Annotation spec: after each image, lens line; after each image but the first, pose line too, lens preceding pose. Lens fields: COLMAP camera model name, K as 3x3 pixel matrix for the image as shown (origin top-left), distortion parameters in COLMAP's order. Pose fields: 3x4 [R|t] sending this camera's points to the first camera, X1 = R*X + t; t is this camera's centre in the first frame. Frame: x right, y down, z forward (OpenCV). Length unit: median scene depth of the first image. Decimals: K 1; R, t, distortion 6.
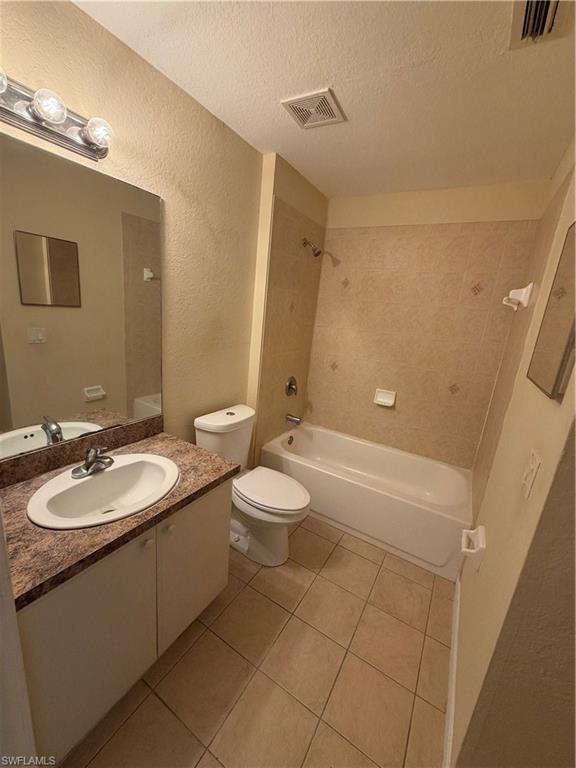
lens RADIAL K [[305.8, 0, 292.0], [0, 305.8, 384.8], [0, 0, 1]] dist [0.000196, 0.000008]
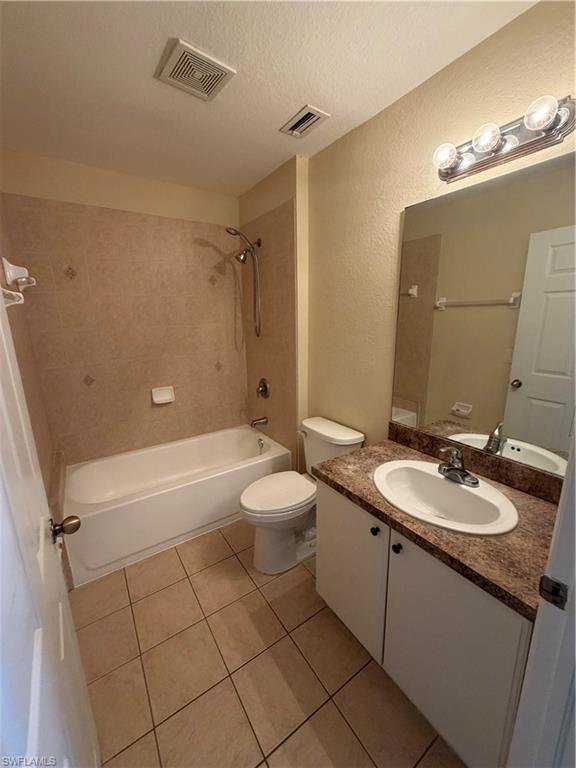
lens RADIAL K [[305.8, 0, 292.0], [0, 305.8, 384.8], [0, 0, 1]] dist [0.000196, 0.000008]
pose [[0.417440, -0.301996, 0.857054, -0.351871], [0.260776, 0.943302, 0.205372, -0.082729], [-0.870482, 0.137769, 0.472526, 0.195278]]
